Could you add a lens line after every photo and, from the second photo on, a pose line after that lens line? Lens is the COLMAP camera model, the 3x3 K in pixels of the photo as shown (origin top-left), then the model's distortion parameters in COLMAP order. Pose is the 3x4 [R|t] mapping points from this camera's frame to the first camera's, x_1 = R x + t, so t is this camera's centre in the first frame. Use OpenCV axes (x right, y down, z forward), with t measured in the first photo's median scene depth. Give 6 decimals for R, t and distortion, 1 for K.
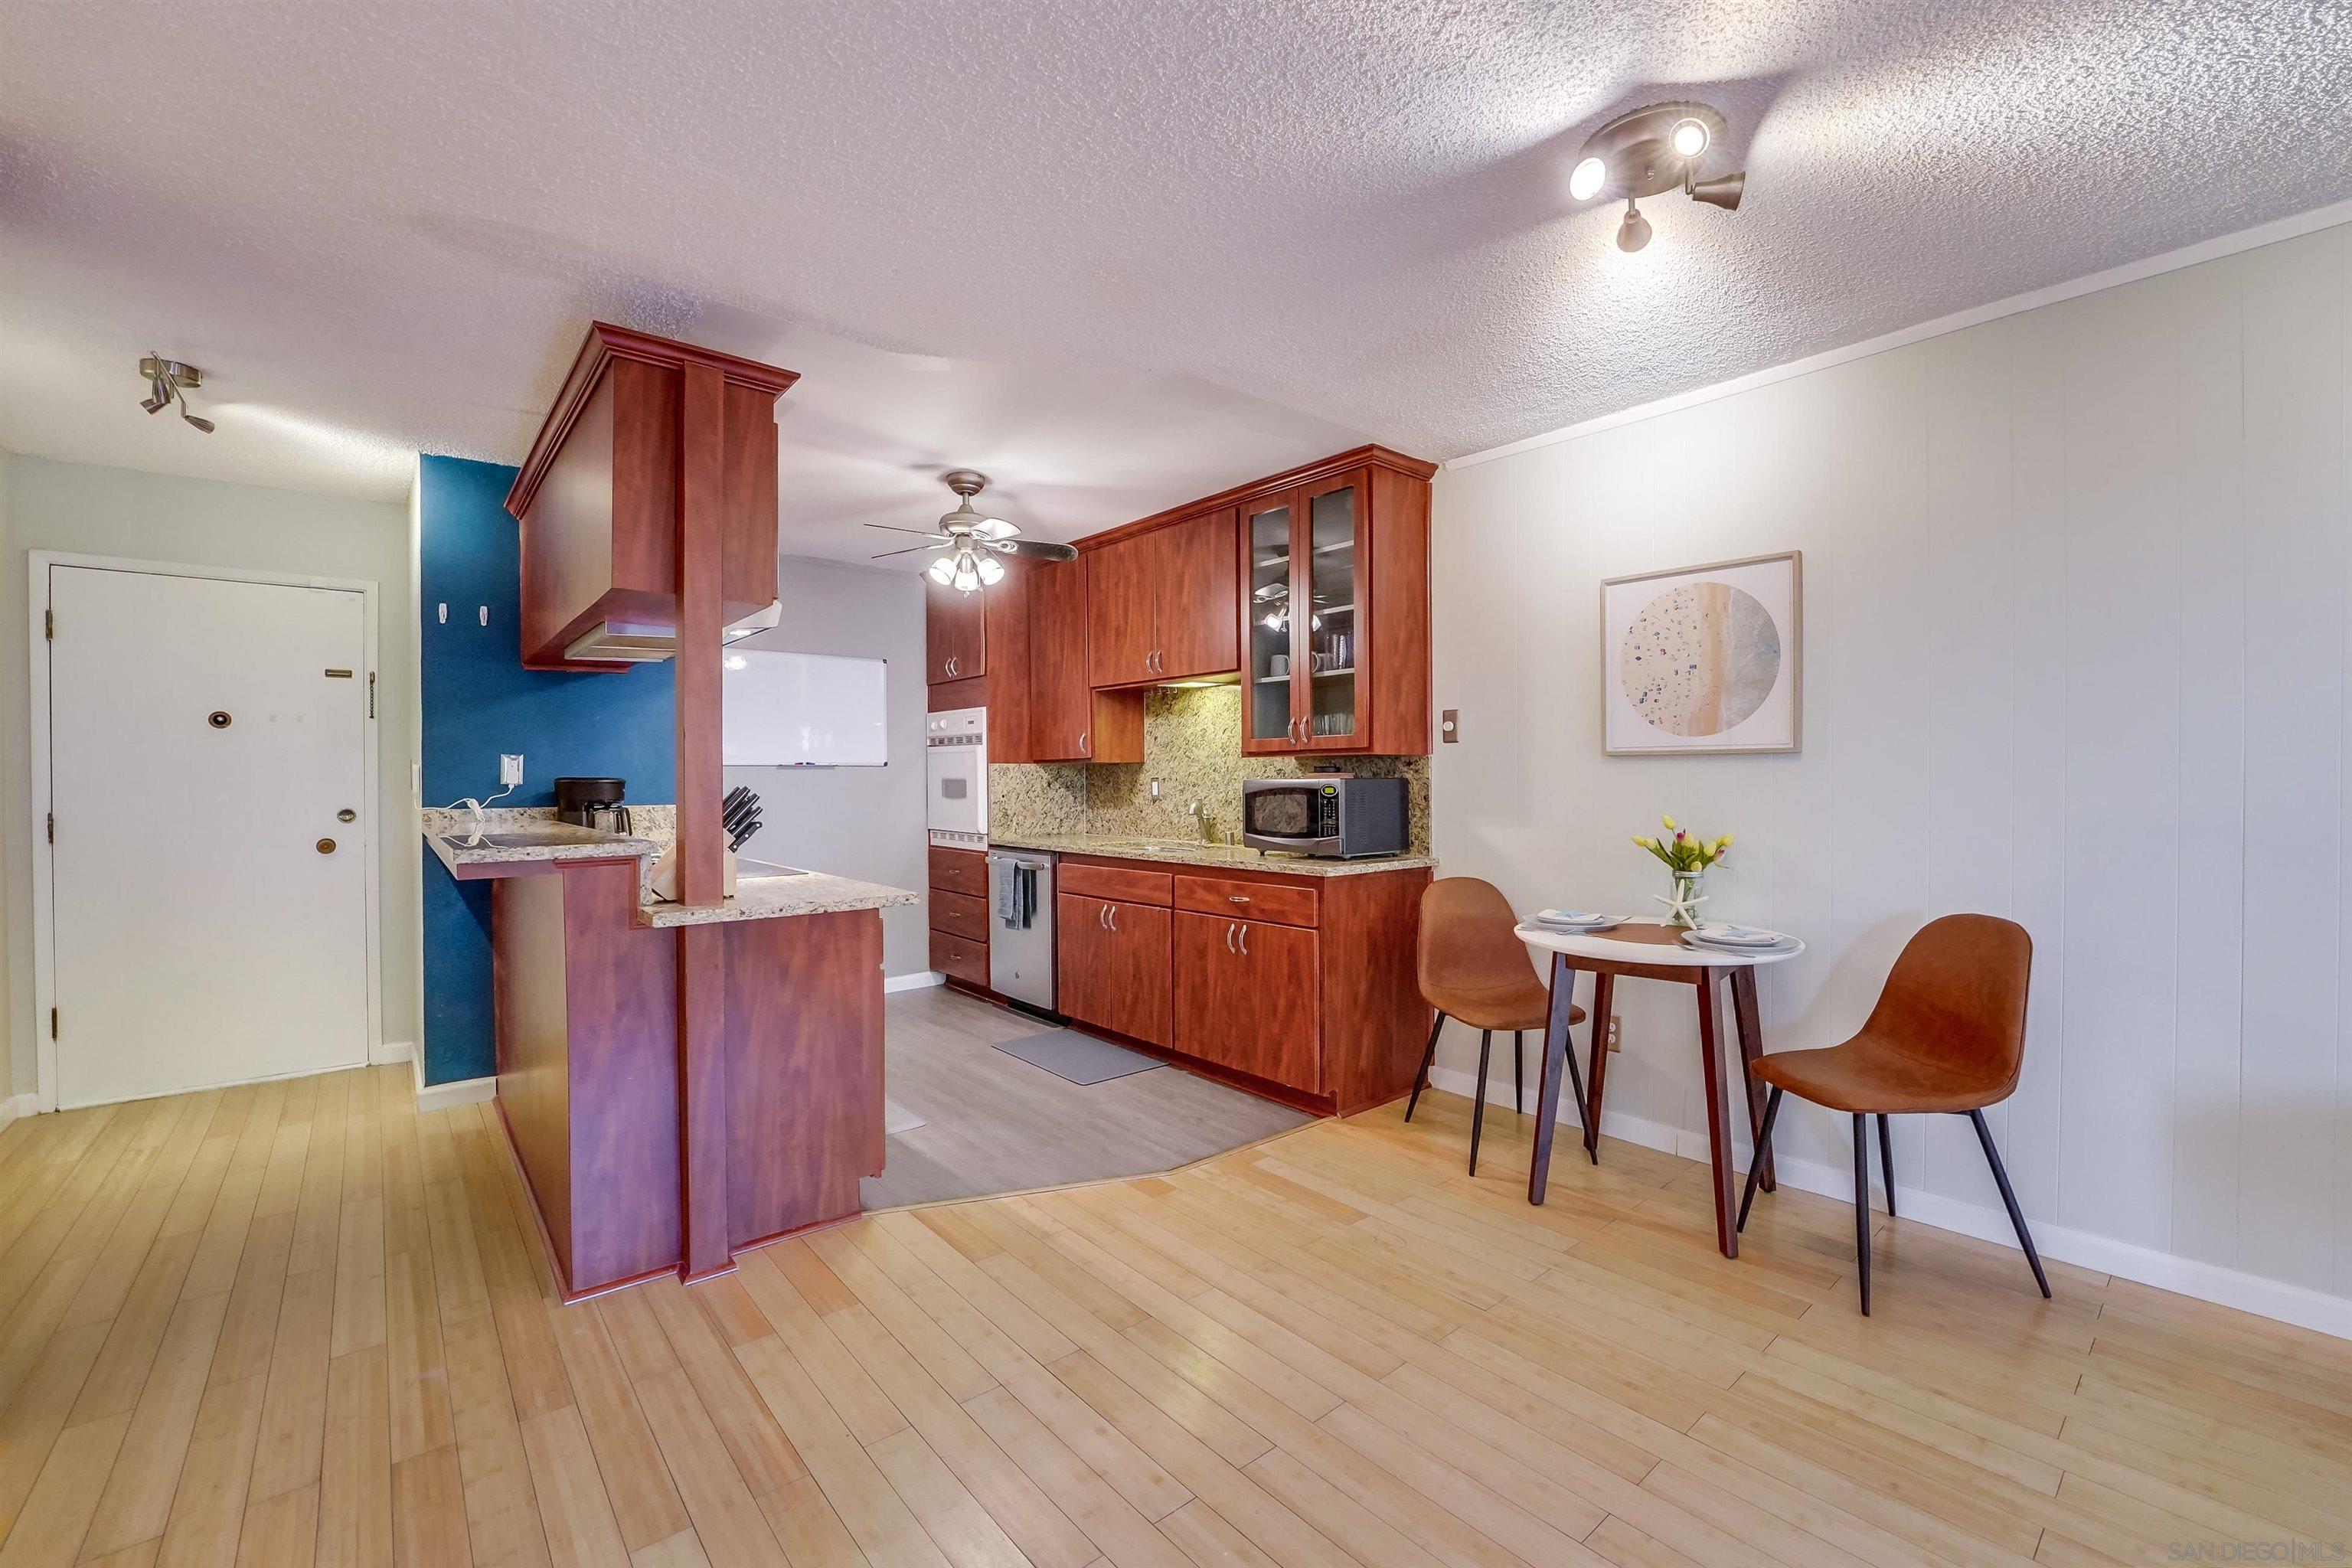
lens RADIAL K [[978.9, 0, 1177.6], [0, 978.9, 781.0], [0, 0, 1]] dist [-0.022062, 0.002139]
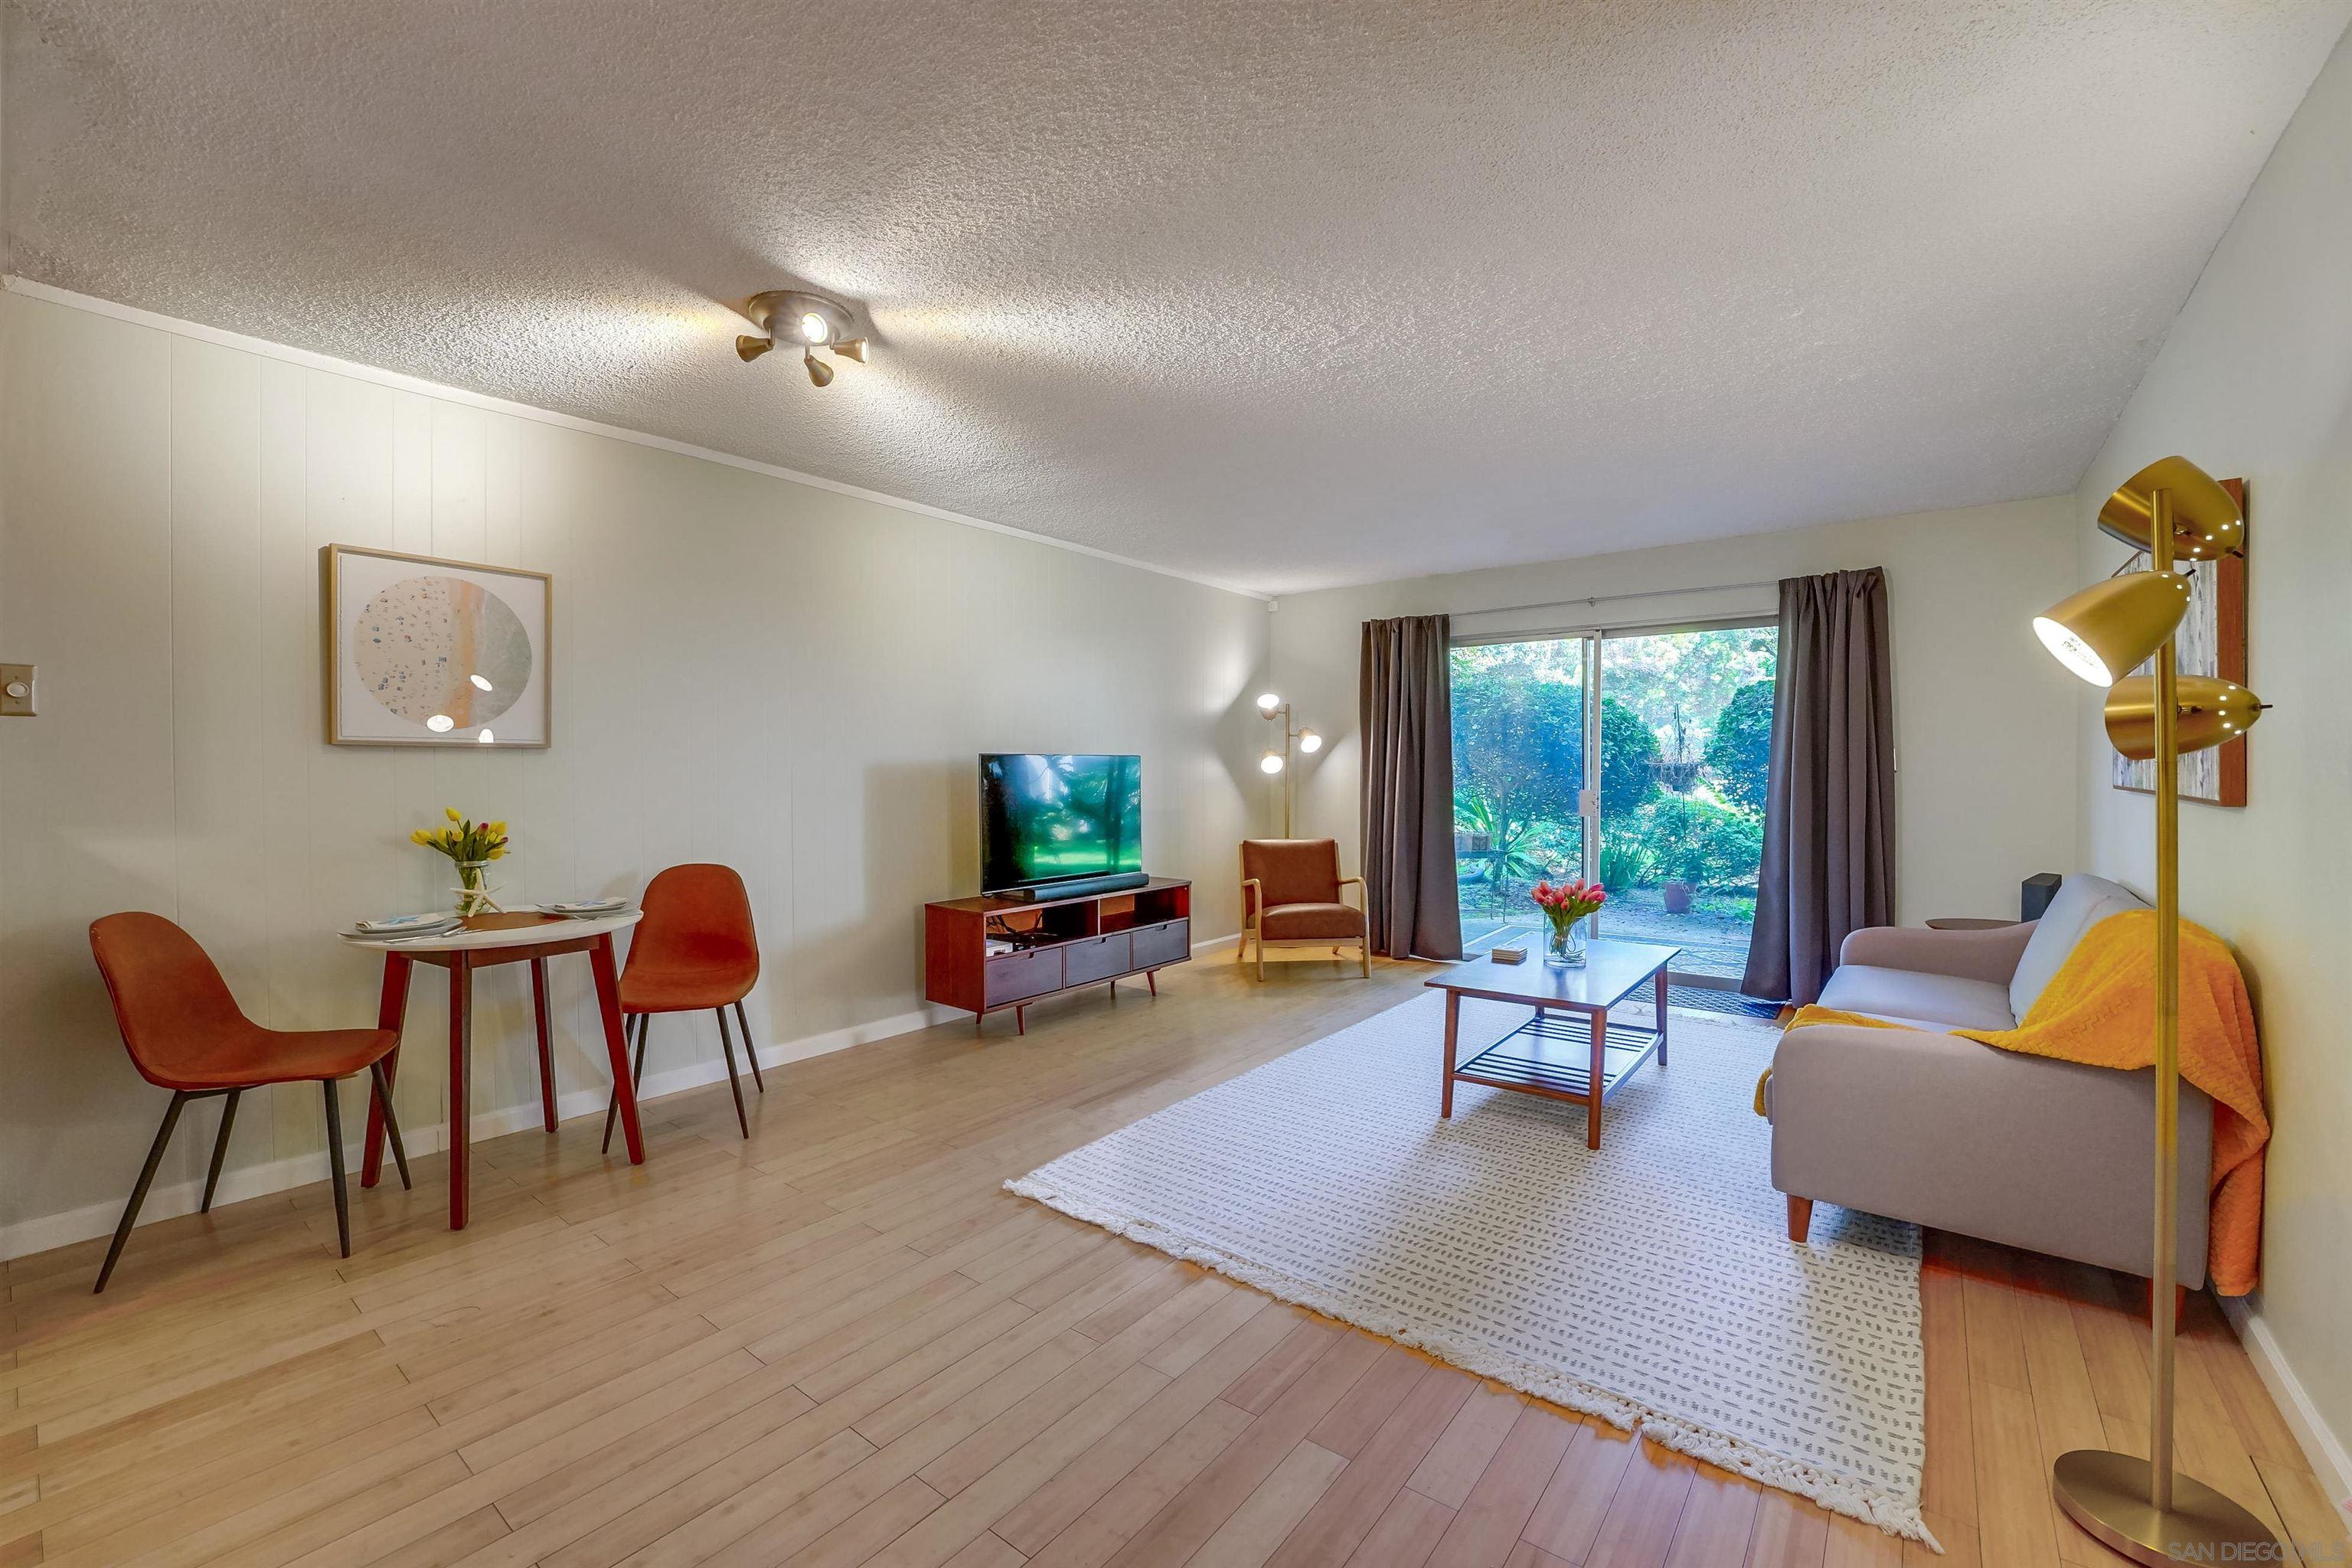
lens RADIAL K [[978.9, 0, 1166.6], [0, 978.9, 787.5], [0, 0, 1]] dist [-0.022062, 0.002139]
pose [[-0.206471, -0.013303, 0.978362, -0.500526], [0.006647, 0.999865, 0.014998, 0.003945], [-0.978430, 0.009600, -0.206355, 0.394893]]
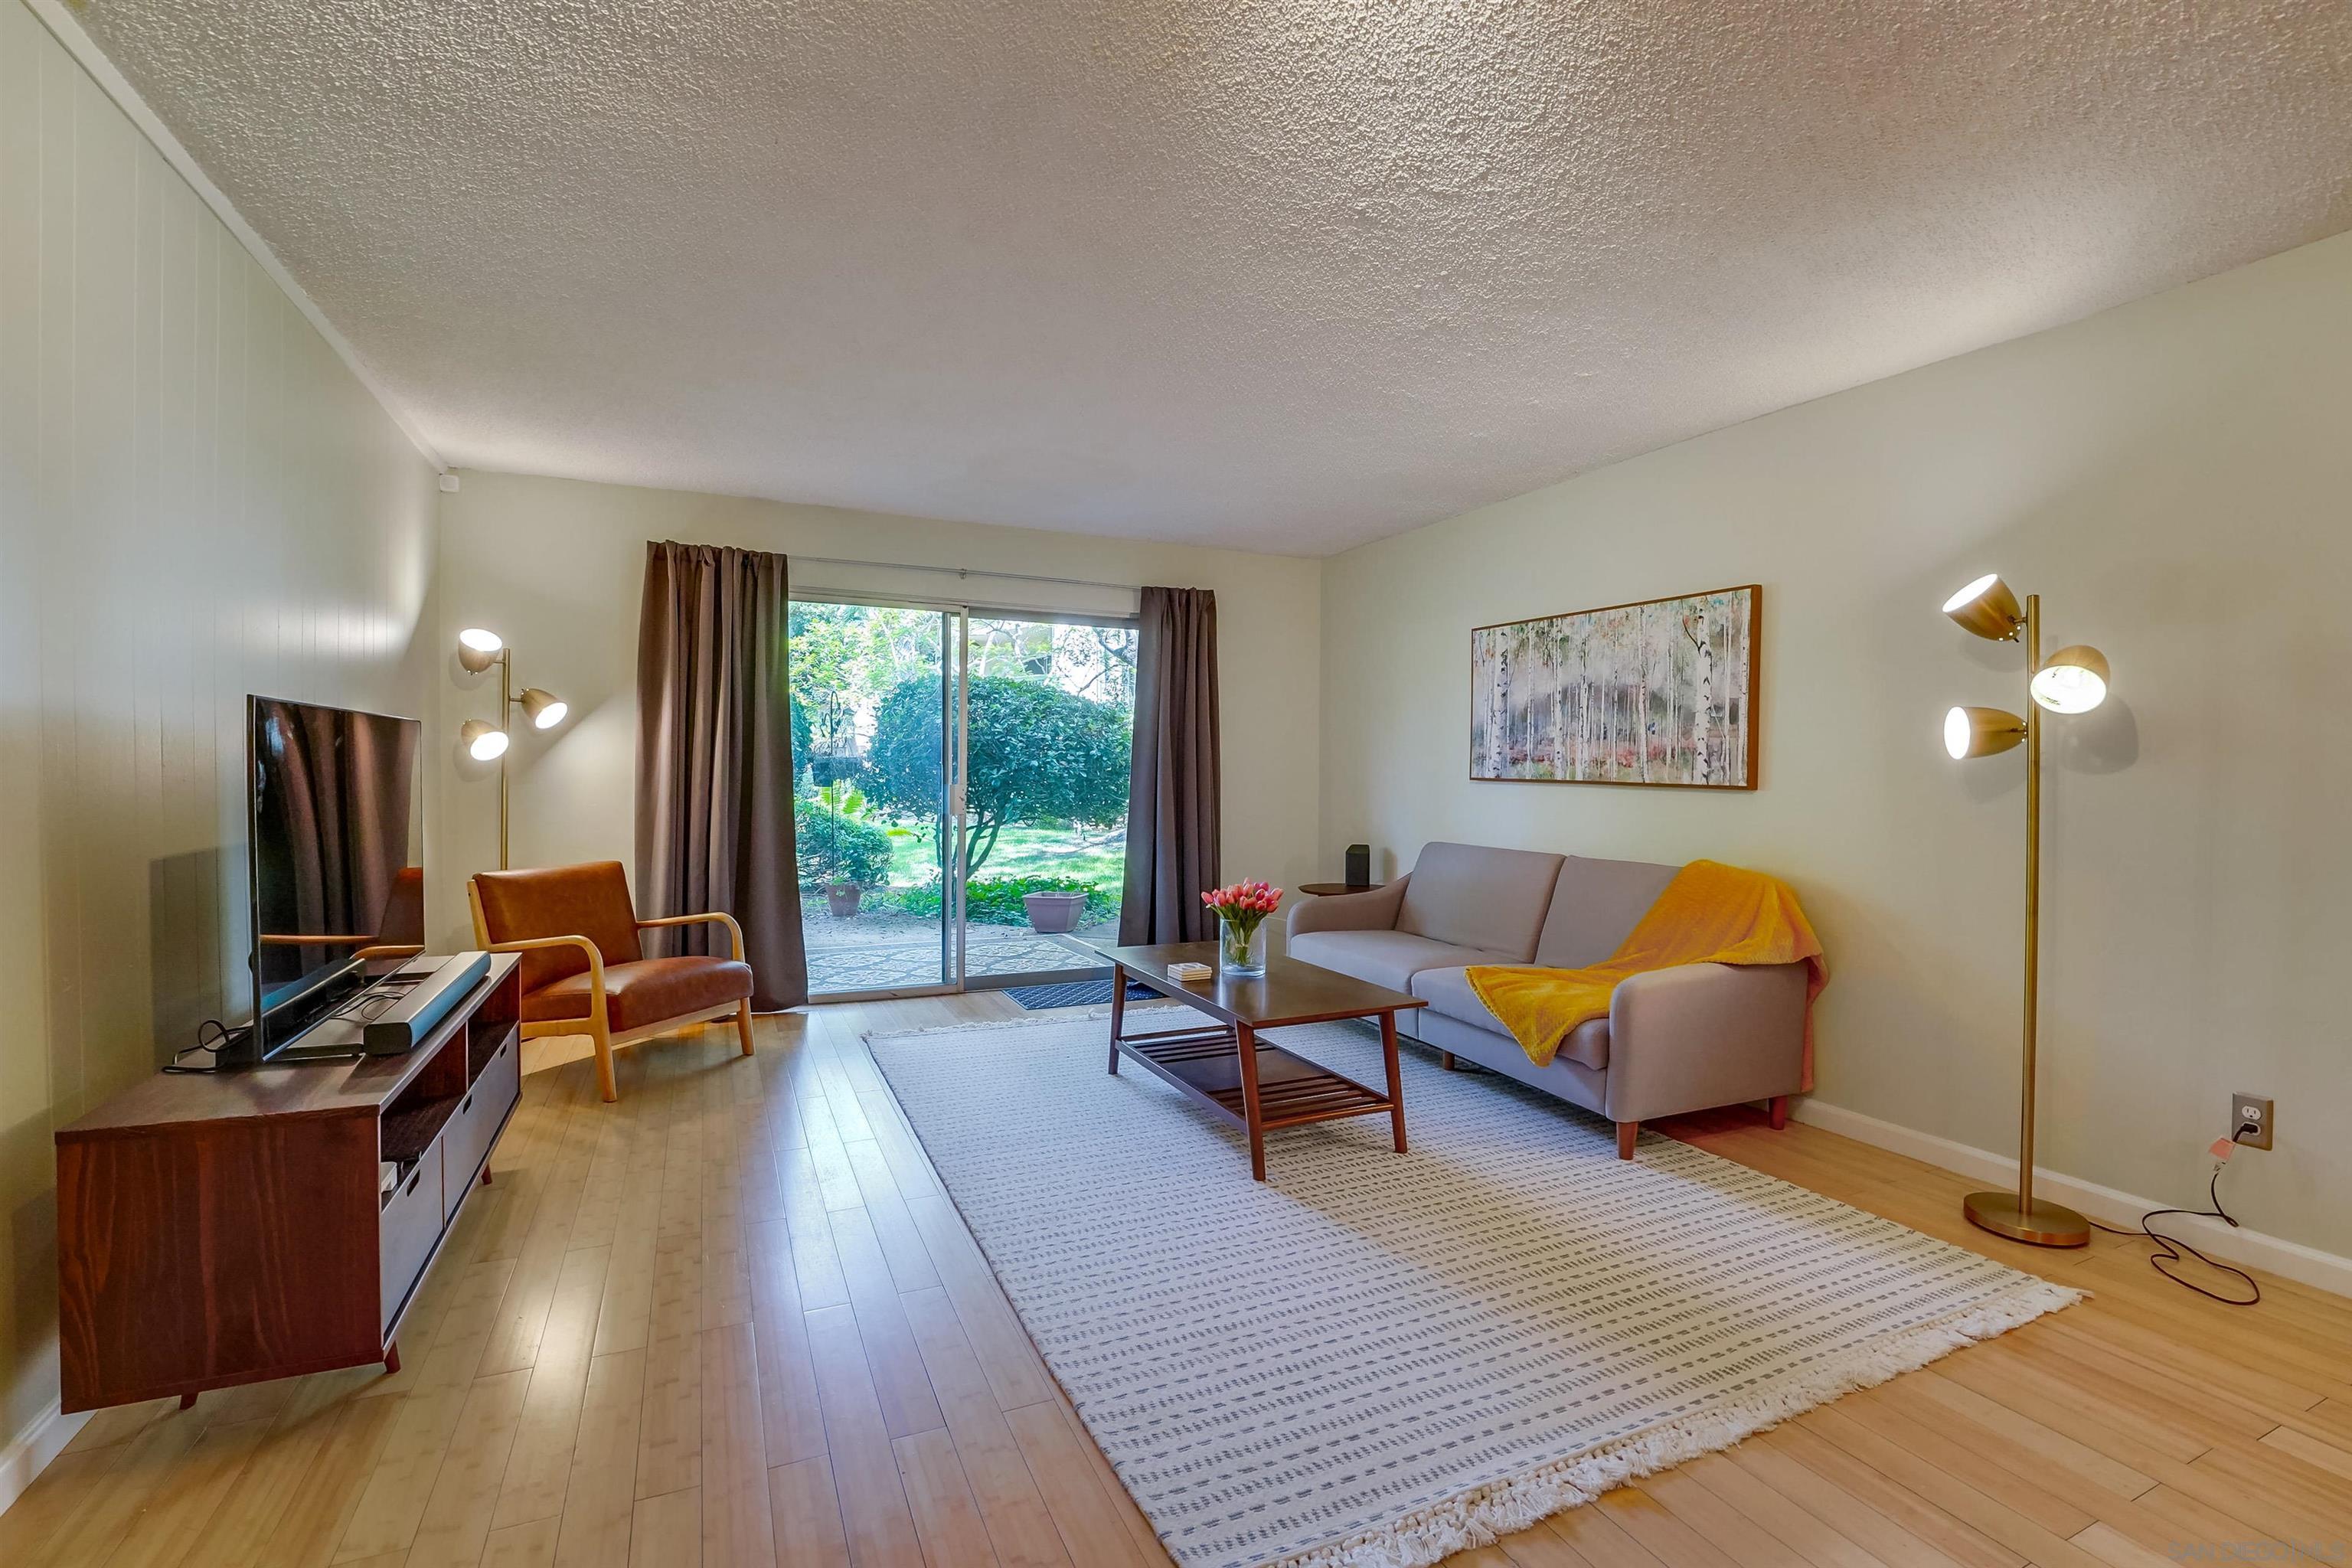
lens RADIAL K [[978.9, 0, 1186.3], [0, 978.9, 802.4], [0, 0, 1]] dist [-0.022062, 0.002139]
pose [[-0.965183, -0.015216, 0.261134, 0.195779], [-0.006244, 0.999362, 0.035156, 0.011950], [-0.261502, 0.032301, -0.964662, 0.690143]]
